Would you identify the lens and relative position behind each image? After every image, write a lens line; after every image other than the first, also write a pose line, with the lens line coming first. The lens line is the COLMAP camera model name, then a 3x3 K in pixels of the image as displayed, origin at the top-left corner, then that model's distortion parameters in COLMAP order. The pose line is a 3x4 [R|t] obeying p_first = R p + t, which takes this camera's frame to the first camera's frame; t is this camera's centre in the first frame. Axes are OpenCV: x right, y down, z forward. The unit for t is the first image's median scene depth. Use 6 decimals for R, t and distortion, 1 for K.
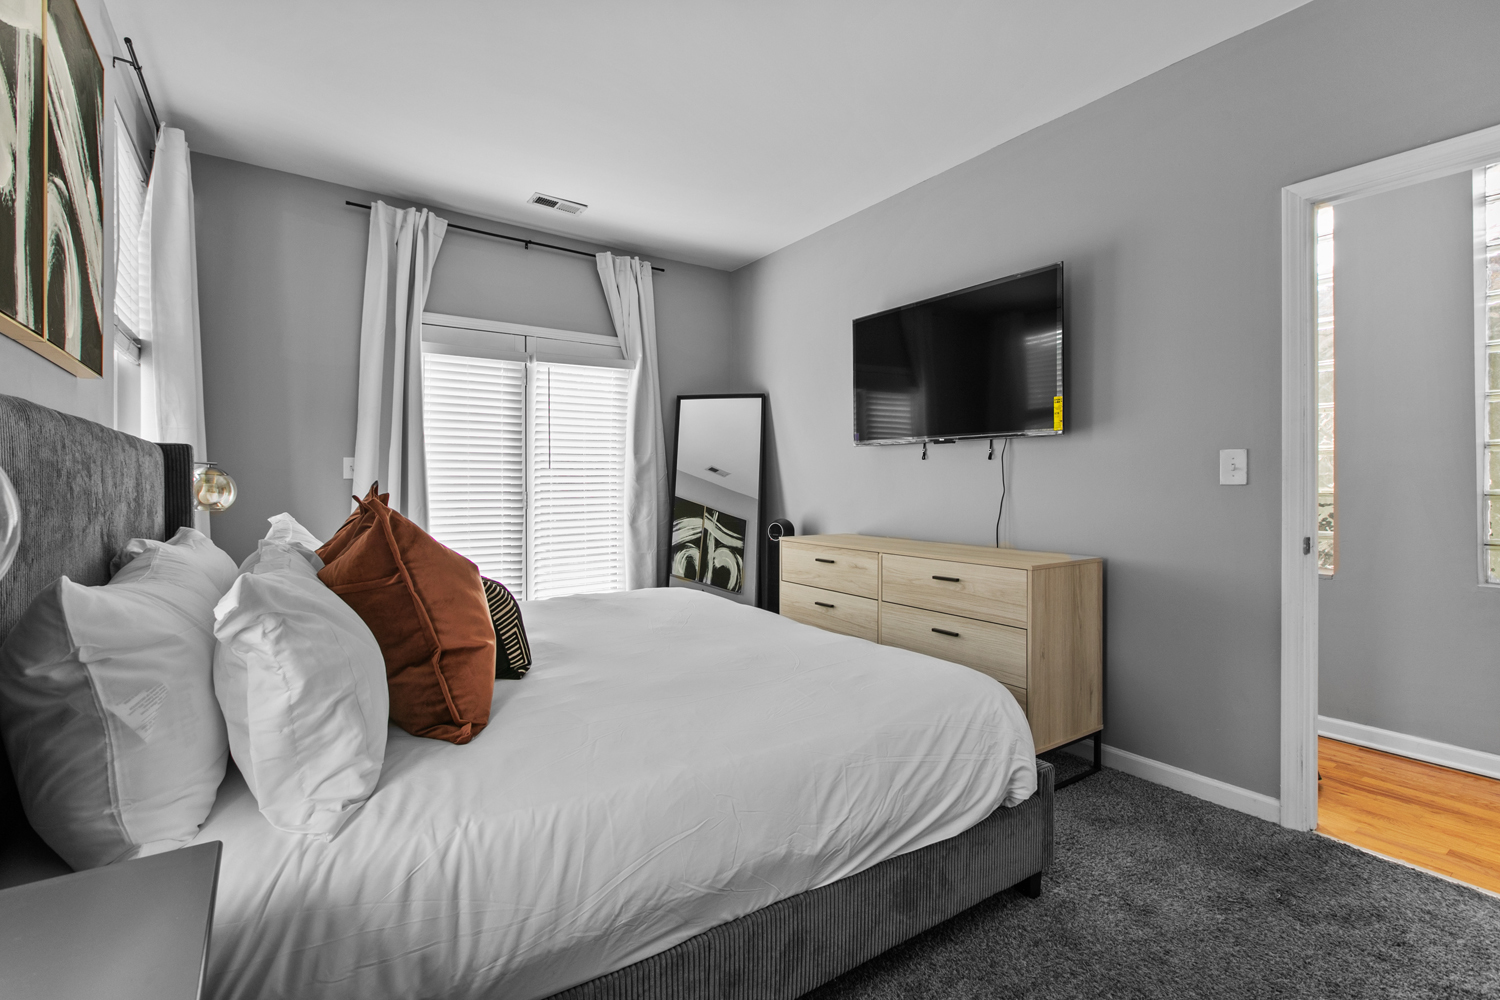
lens RADIAL K [[672.9, 0, 751.4], [0, 672.9, 483.6], [0, 0, 1]] dist [-0.000014, 0.000301]
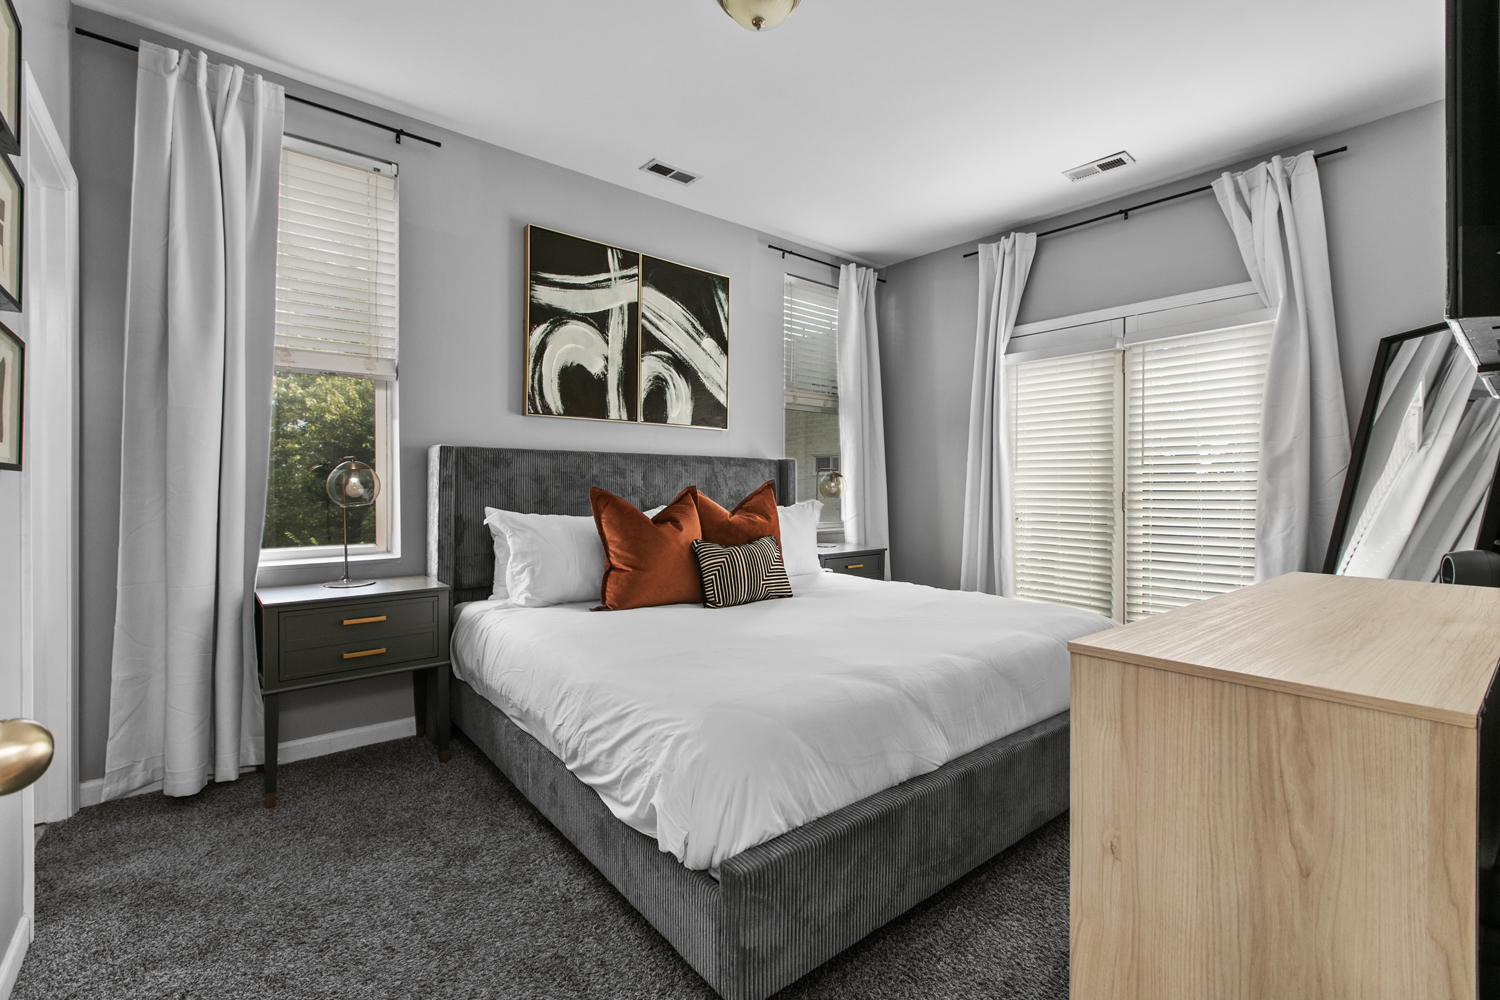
lens RADIAL K [[672.9, 0, 752.2], [0, 672.9, 491.4], [0, 0, 1]] dist [-0.000014, 0.000301]
pose [[0.089462, 0.010353, -0.995936, 0.569171], [-0.002377, 0.999945, 0.010181, 0.004957], [0.995987, 0.001456, 0.089482, 0.470453]]
